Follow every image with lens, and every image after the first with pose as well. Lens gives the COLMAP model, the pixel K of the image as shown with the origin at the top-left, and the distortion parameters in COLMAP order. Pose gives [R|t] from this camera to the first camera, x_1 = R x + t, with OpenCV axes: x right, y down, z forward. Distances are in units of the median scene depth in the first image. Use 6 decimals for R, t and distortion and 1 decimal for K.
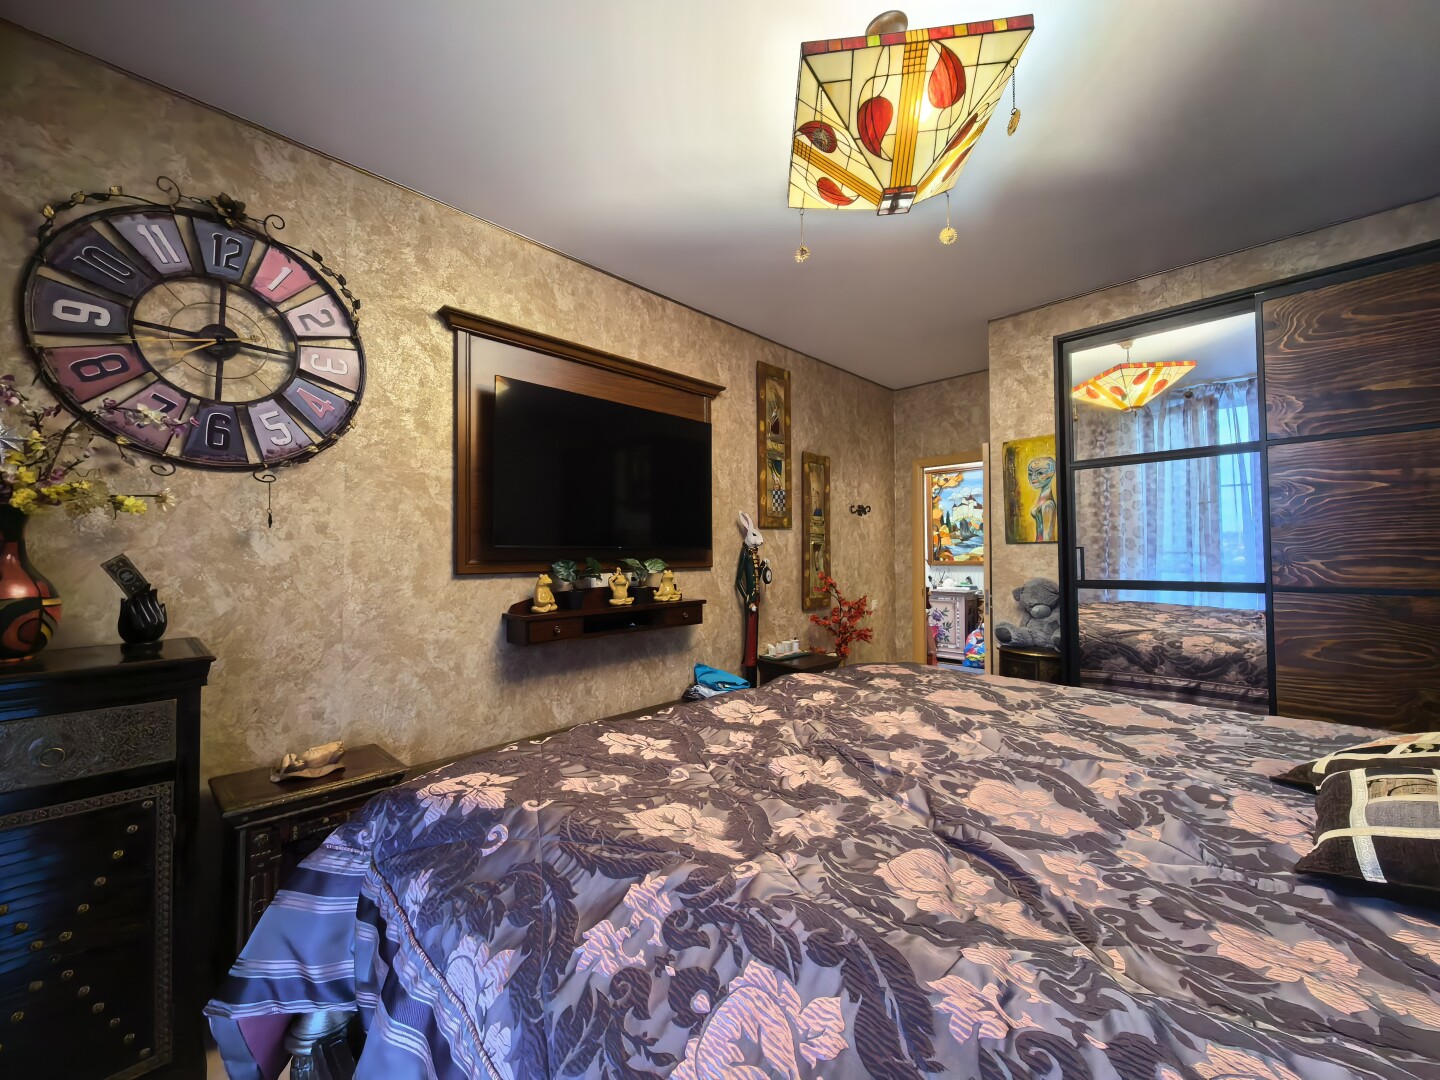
lens RADIAL K [[562.4, 0, 718.5], [0, 562.4, 541.9], [0, 0, 1]] dist [0.008035, -0.002649]
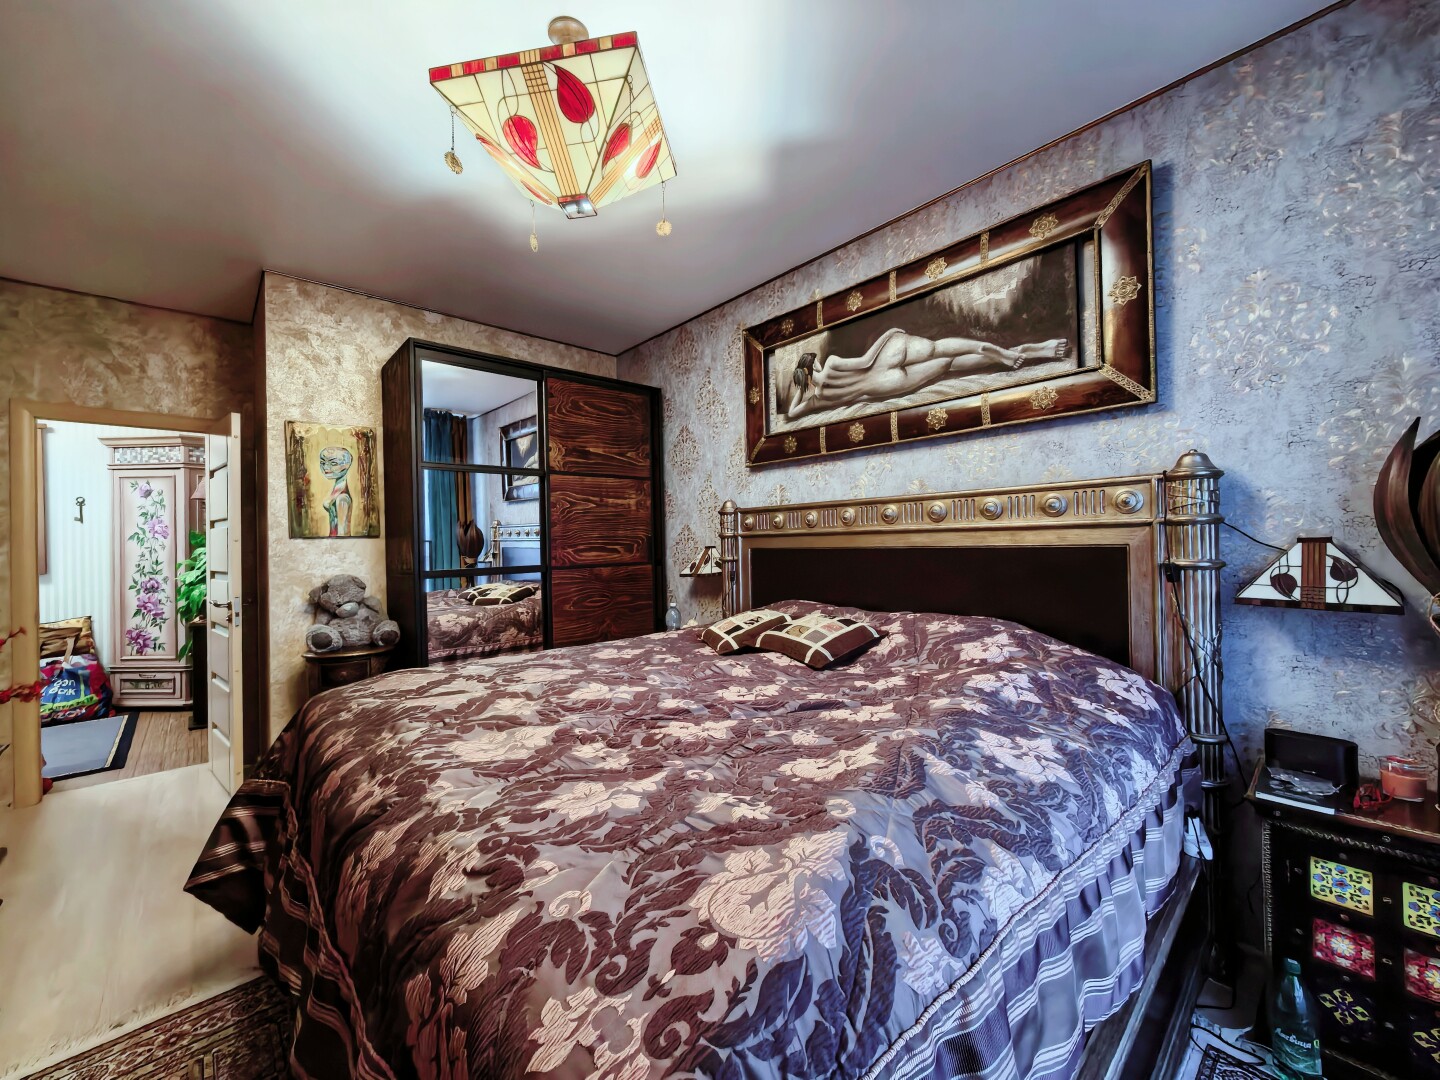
lens RADIAL K [[562.4, 0, 718.5], [0, 562.4, 541.9], [0, 0, 1]] dist [0.008035, -0.002649]
pose [[0.051951, 0.007635, 0.998620, -0.483845], [-0.001415, 0.999970, -0.007571, 0.021705], [-0.998649, -0.001019, 0.051960, 0.453966]]
